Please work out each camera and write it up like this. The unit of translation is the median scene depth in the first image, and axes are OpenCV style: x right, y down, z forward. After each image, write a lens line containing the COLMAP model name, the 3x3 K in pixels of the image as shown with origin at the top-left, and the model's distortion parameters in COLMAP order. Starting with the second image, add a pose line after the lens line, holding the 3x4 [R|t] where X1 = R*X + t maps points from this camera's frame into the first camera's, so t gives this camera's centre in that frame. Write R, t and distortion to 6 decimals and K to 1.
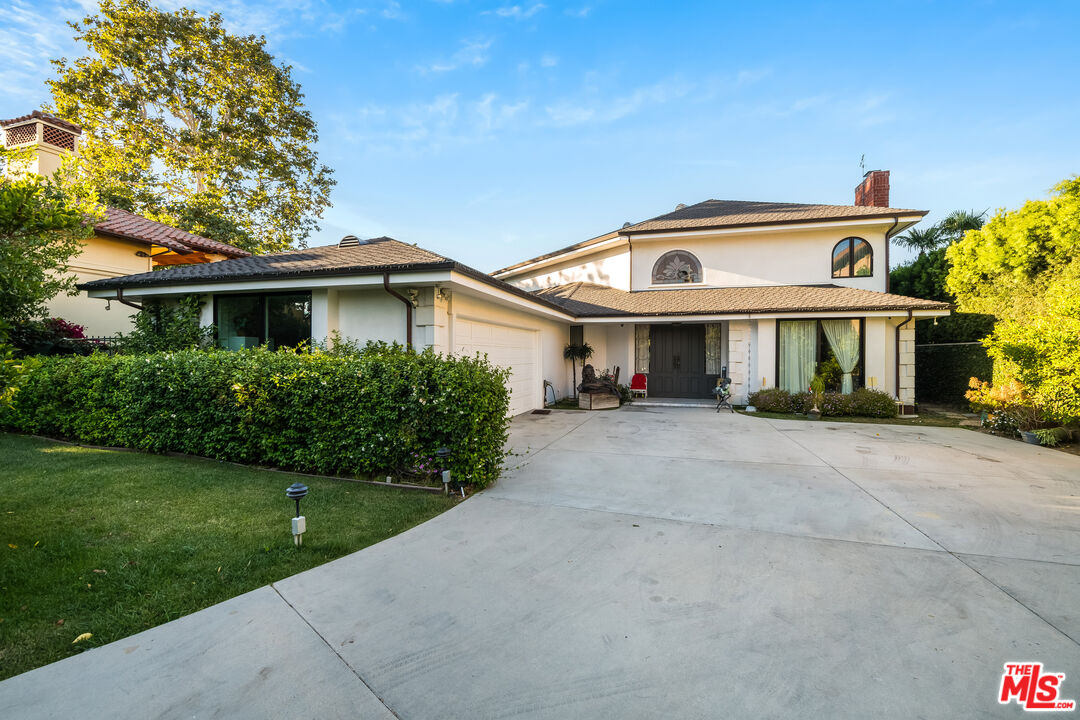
lens RADIAL K [[459.6, 0, 540.8], [0, 459.6, 365.5], [0, 0, 1]] dist [-0.010719, -0.000487]
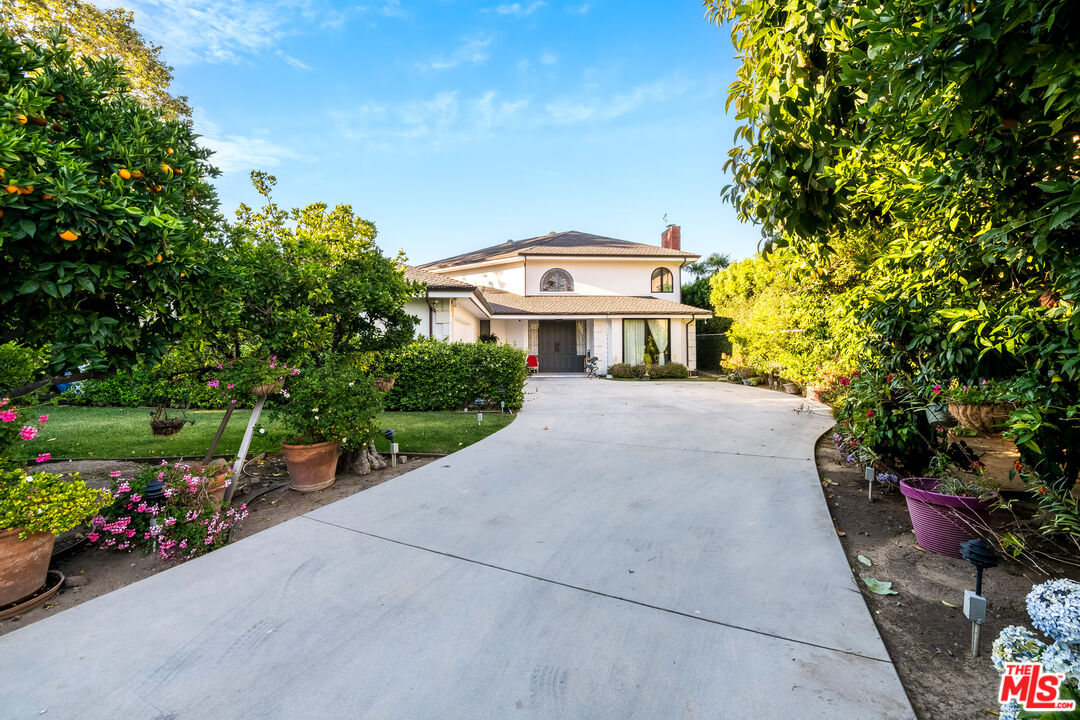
lens RADIAL K [[436.5, 0, 545.4], [0, 436.5, 350.9], [0, 0, 1]] dist [-0.014676, -0.000292]
pose [[0.934589, -0.012740, 0.355500, -0.263543], [0.014740, 0.999887, -0.002917, 0.009575], [-0.355423, 0.007967, 0.934672, -0.297367]]
